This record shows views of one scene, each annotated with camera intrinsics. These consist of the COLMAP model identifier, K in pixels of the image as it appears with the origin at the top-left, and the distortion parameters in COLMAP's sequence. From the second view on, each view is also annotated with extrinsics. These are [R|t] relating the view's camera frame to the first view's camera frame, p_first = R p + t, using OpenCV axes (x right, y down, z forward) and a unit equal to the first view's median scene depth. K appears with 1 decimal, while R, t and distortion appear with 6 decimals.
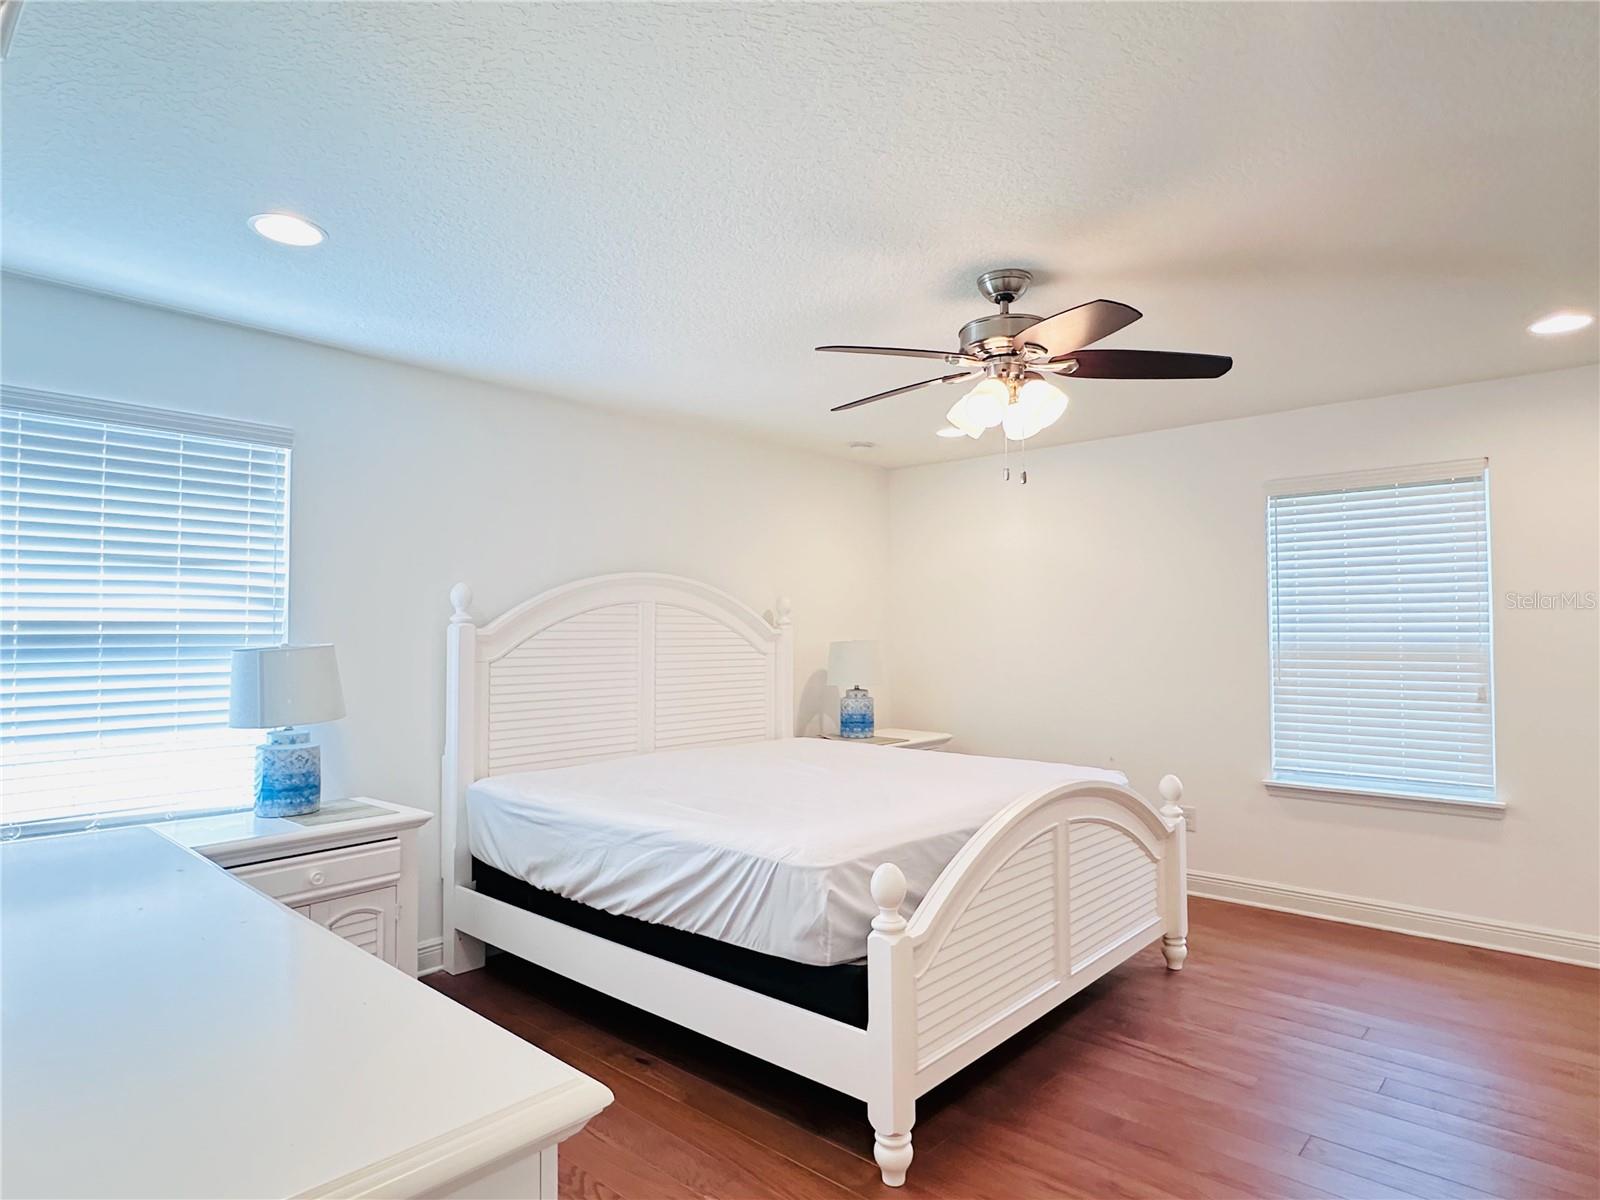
lens RADIAL K [[901.2, 0, 798.5], [0, 901.2, 609.6], [0, 0, 1]] dist [-0.001717, -0.000289]
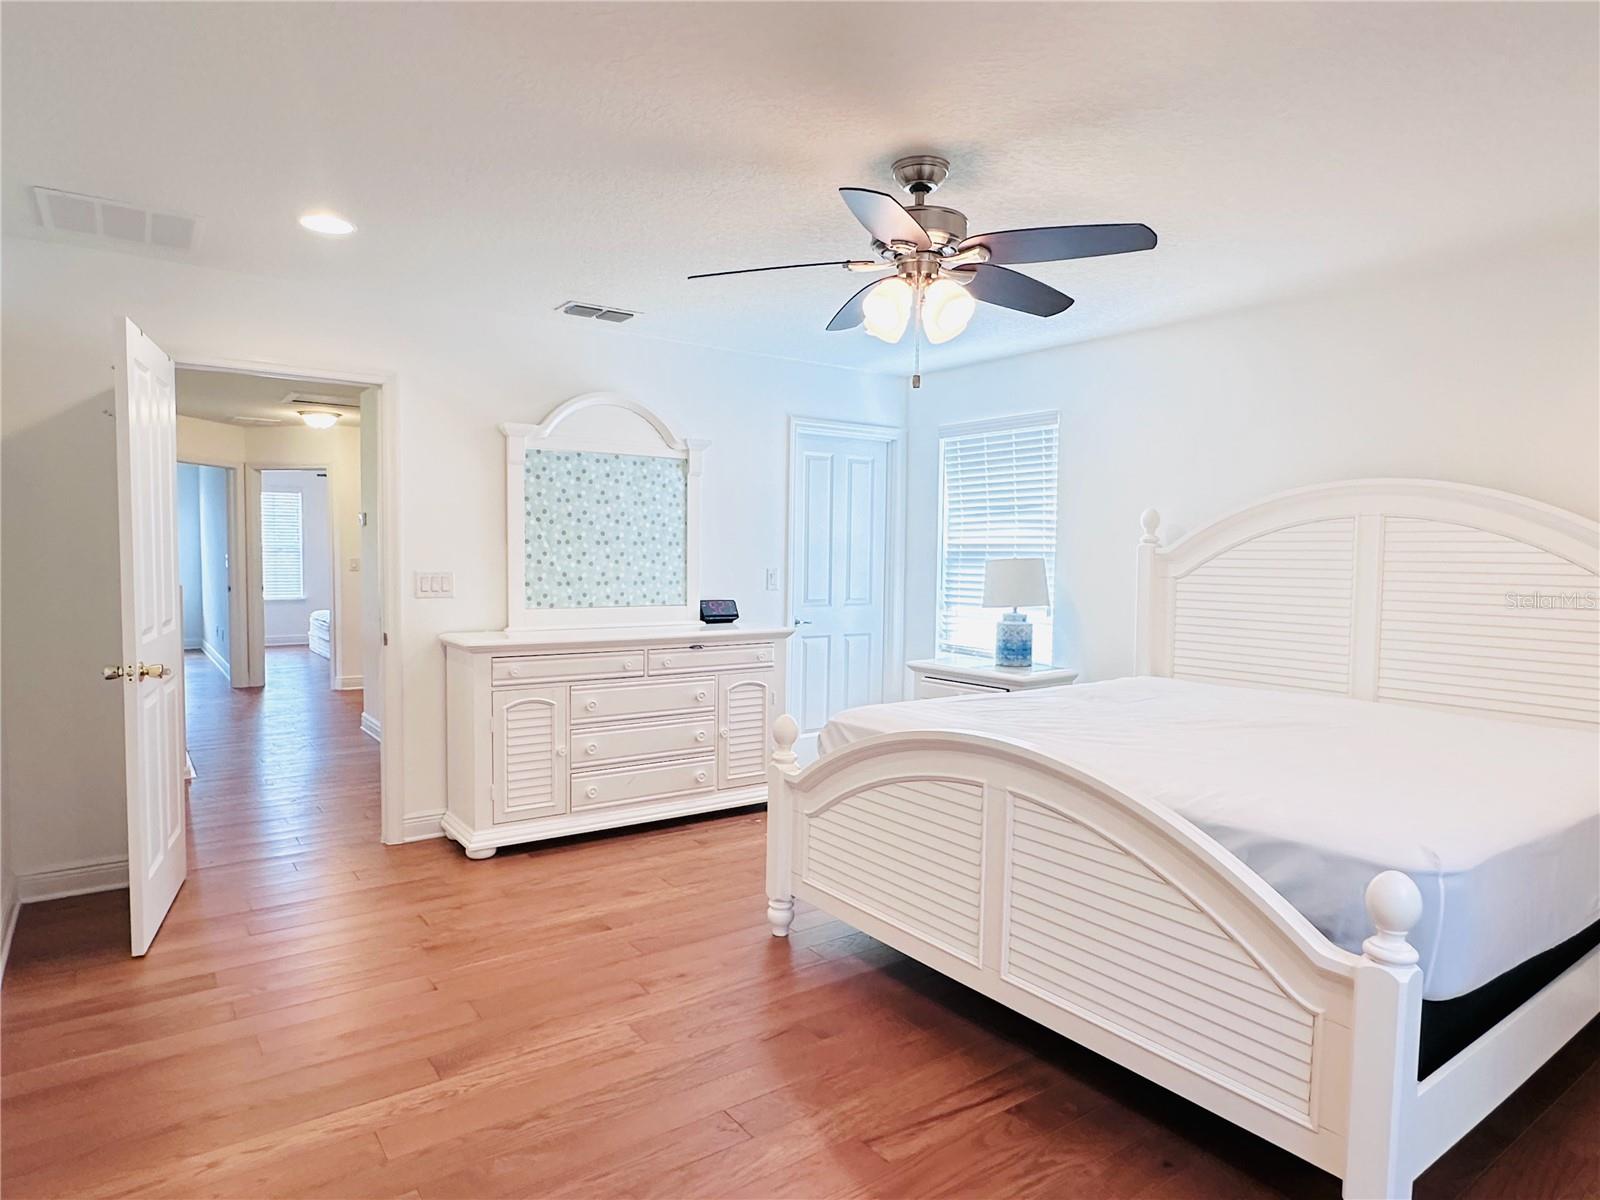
lens RADIAL K [[956.0, 0, 796.6], [0, 956.0, 607.0], [0, 0, 1]] dist [-0.005809, -0.001301]
pose [[-0.207365, 0.061842, -0.976307, 1.175346], [0.021368, 0.998048, 0.058680, 0.018753], [0.978030, -0.008693, -0.208281, 1.019565]]
